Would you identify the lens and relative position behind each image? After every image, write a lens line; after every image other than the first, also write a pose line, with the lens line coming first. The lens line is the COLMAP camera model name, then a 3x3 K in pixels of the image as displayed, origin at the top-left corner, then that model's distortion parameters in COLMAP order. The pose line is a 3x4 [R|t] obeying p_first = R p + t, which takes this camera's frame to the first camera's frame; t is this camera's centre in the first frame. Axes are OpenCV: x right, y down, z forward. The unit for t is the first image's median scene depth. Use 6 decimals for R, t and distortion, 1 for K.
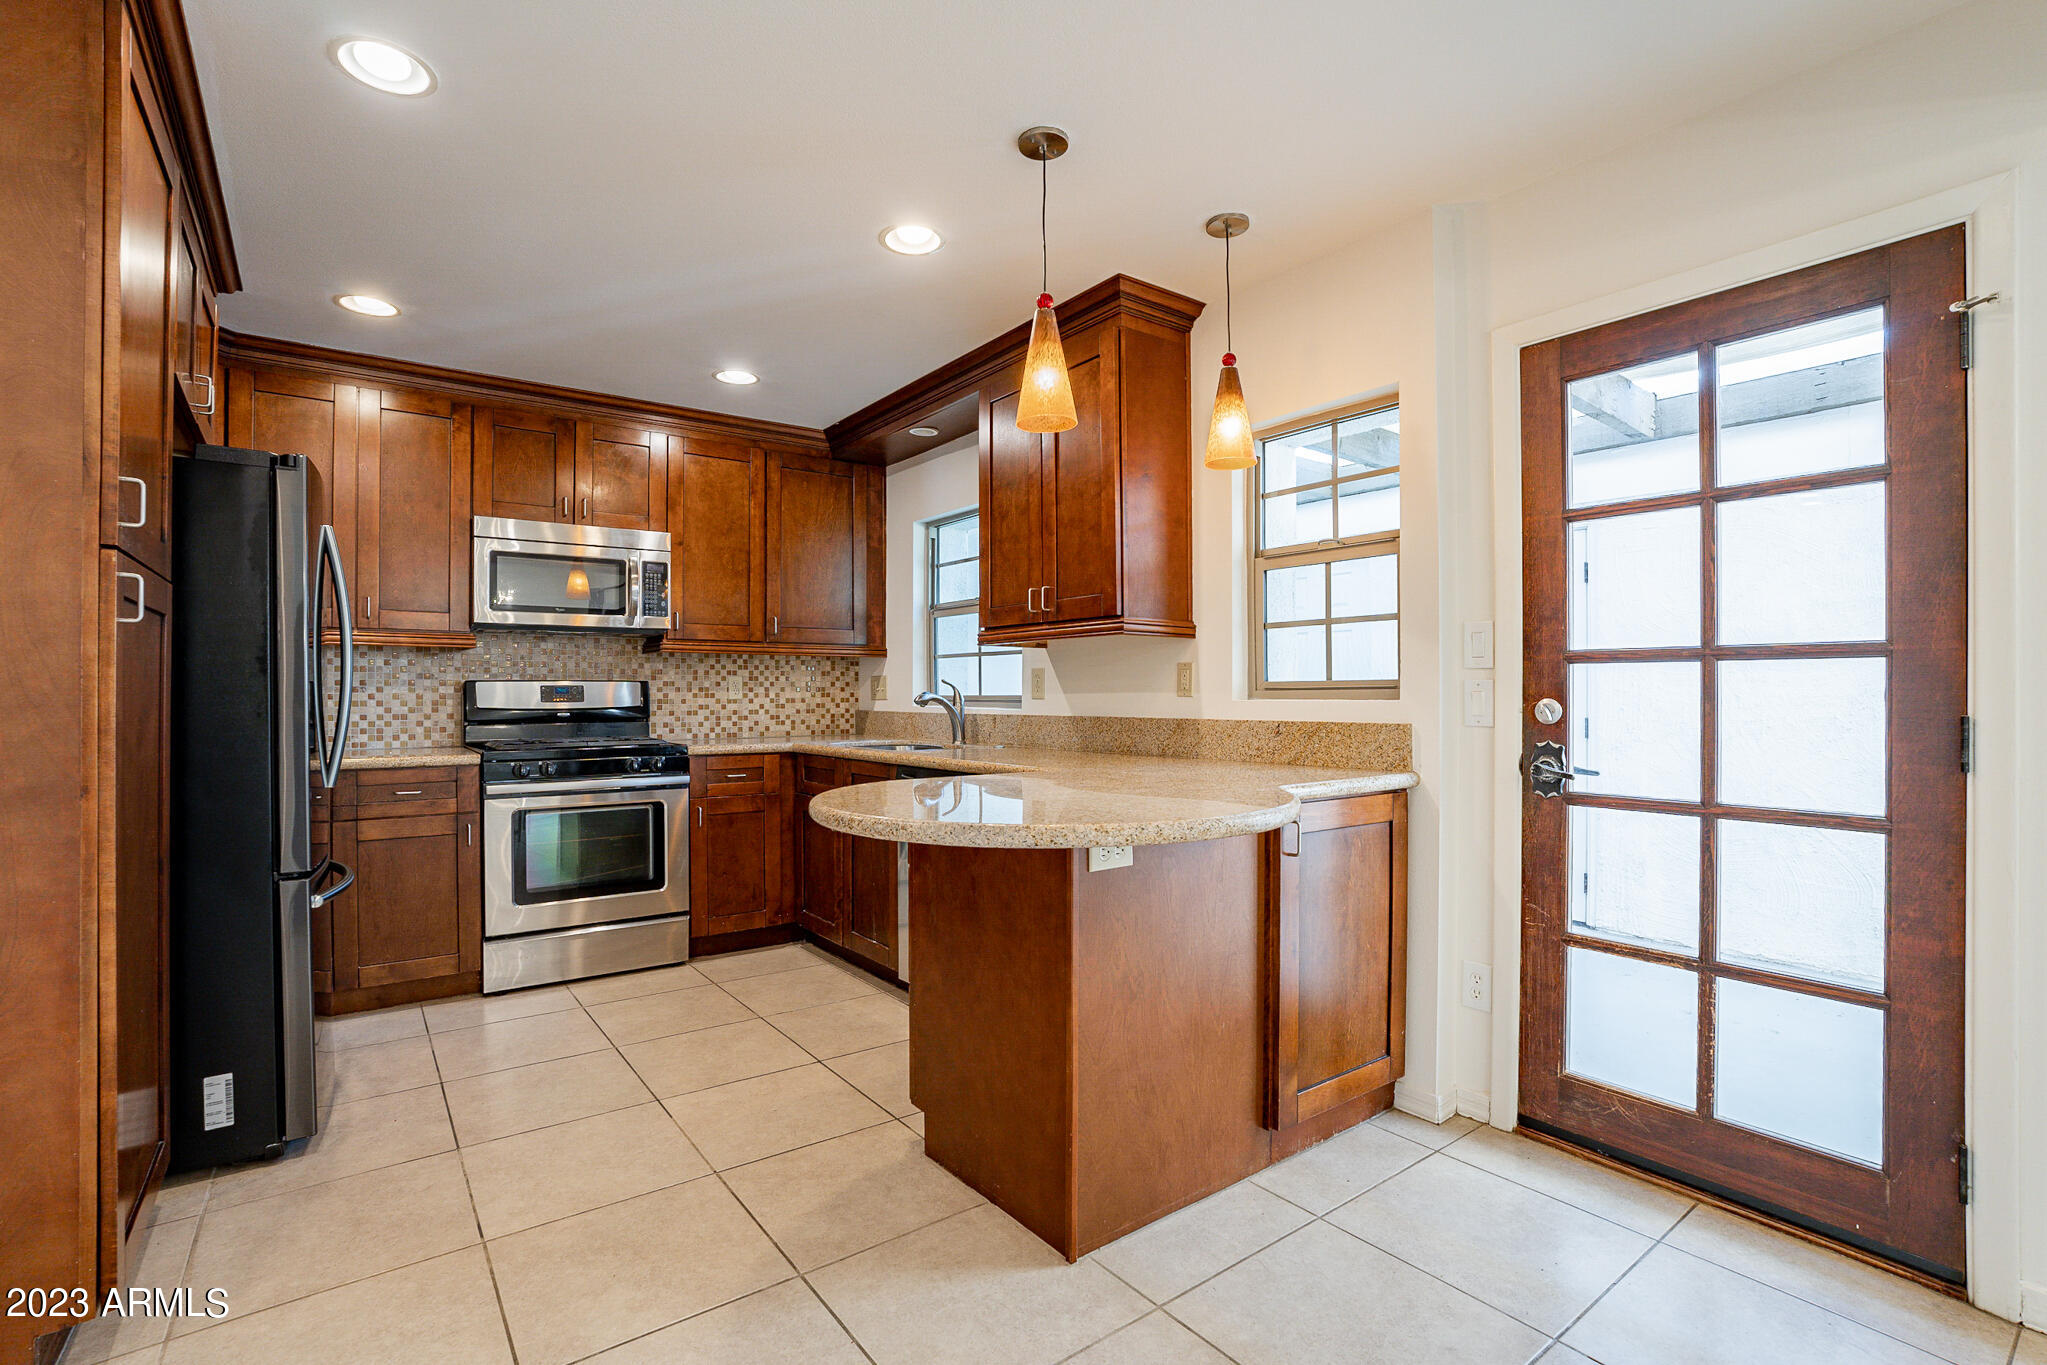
lens RADIAL K [[916.4, 0, 1003.6], [0, 916.4, 693.4], [0, 0, 1]] dist [-0.055047, 0.016647]
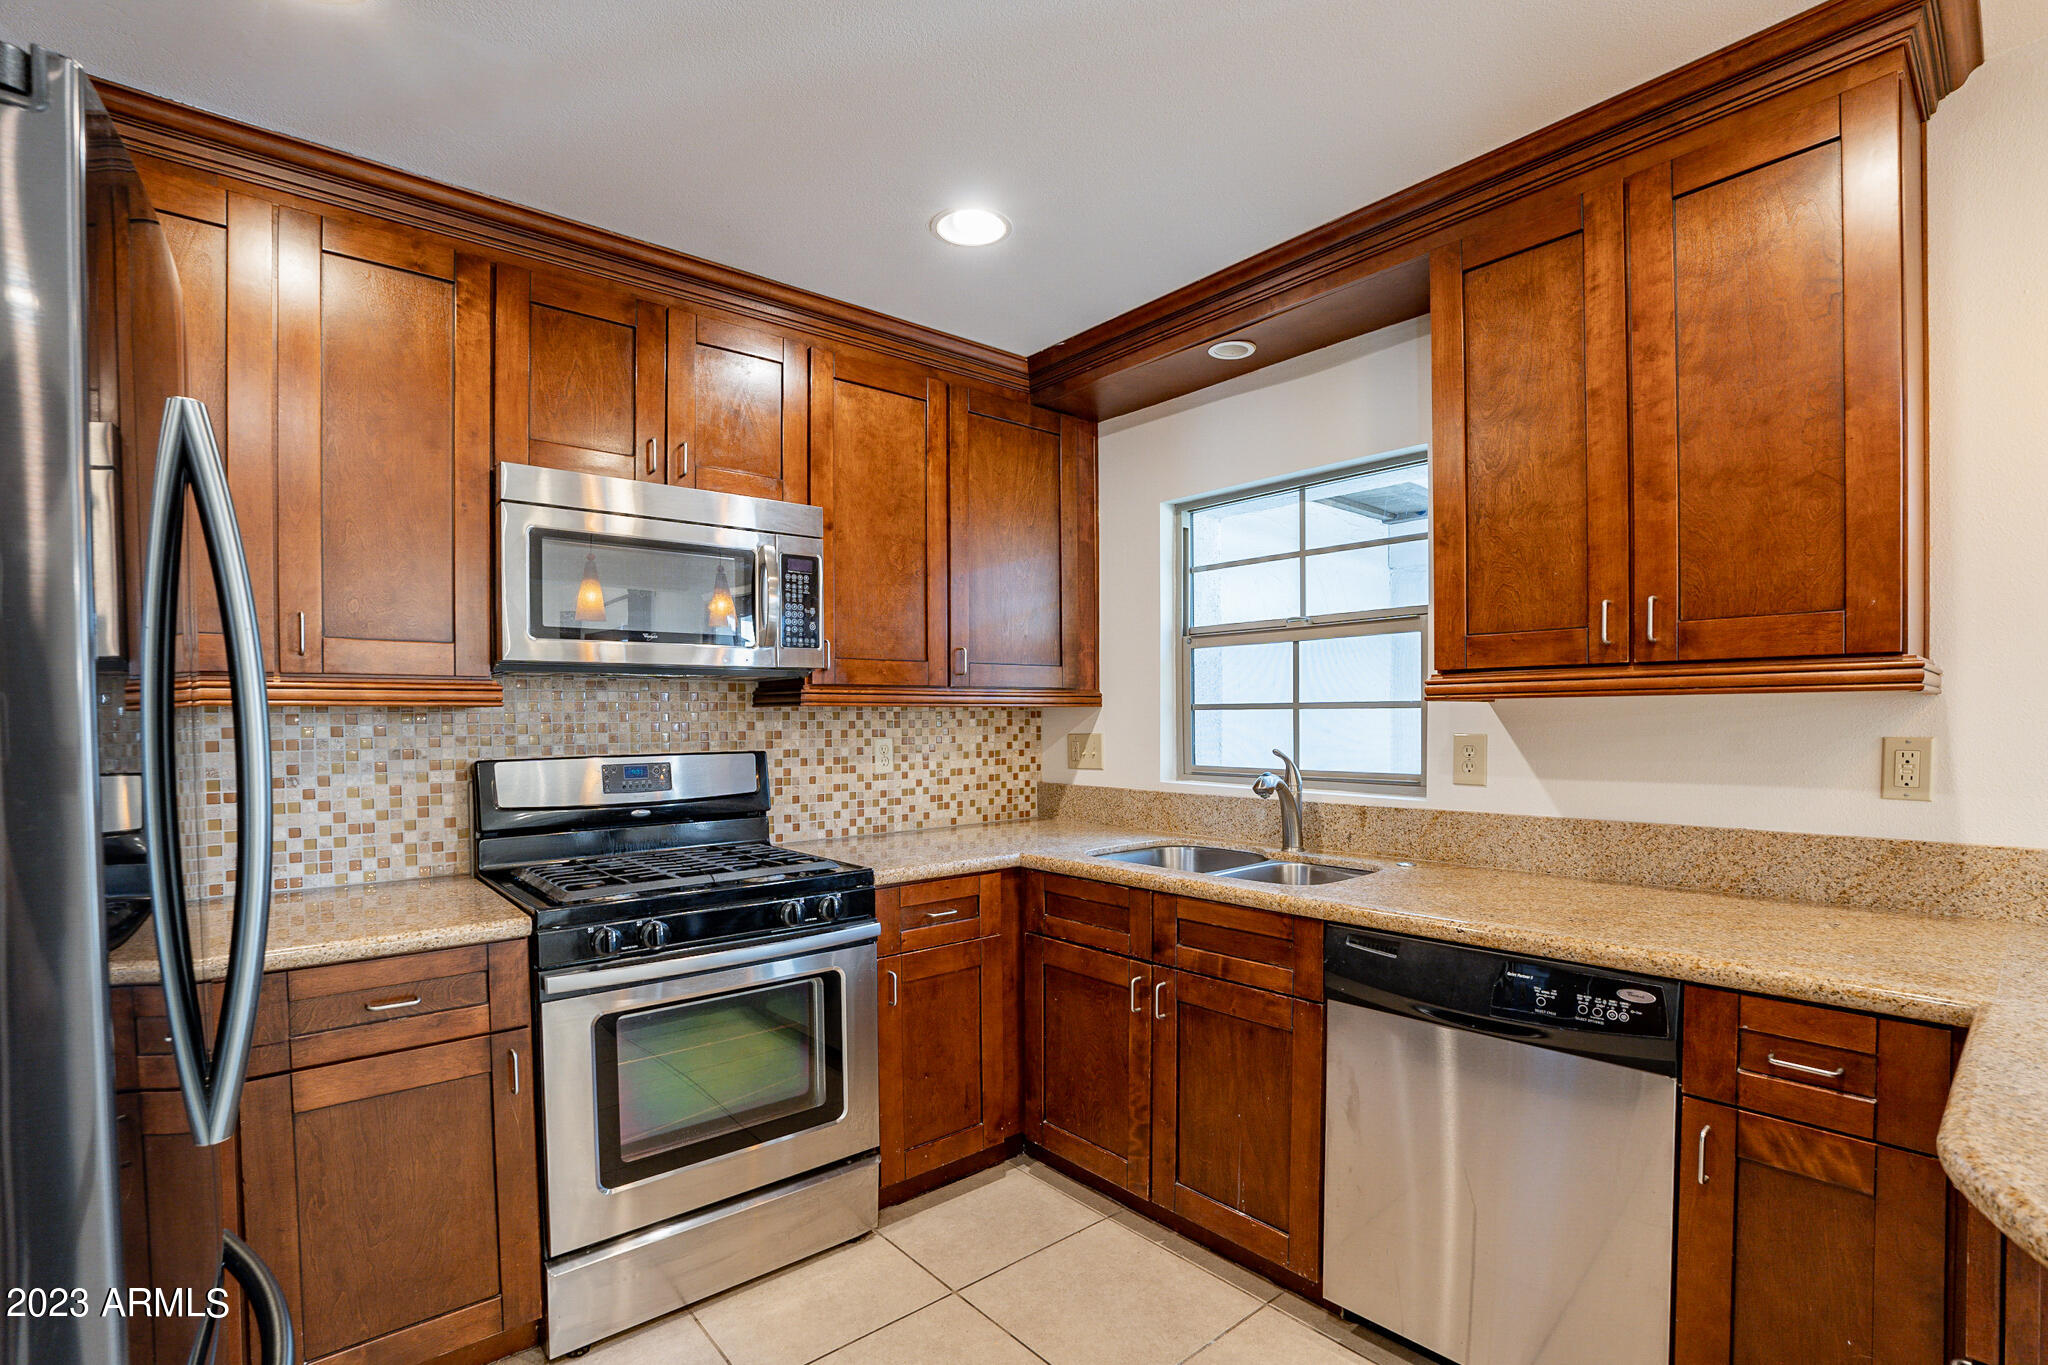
lens RADIAL K [[916.9, 0, 991.2], [0, 916.9, 735.3], [0, 0, 1]] dist [-0.055047, 0.016647]
pose [[0.998636, -0.007365, 0.051685, -0.320453], [0.006393, 0.999800, 0.018954, -0.041795], [-0.051814, -0.018598, 0.998484, 0.437843]]
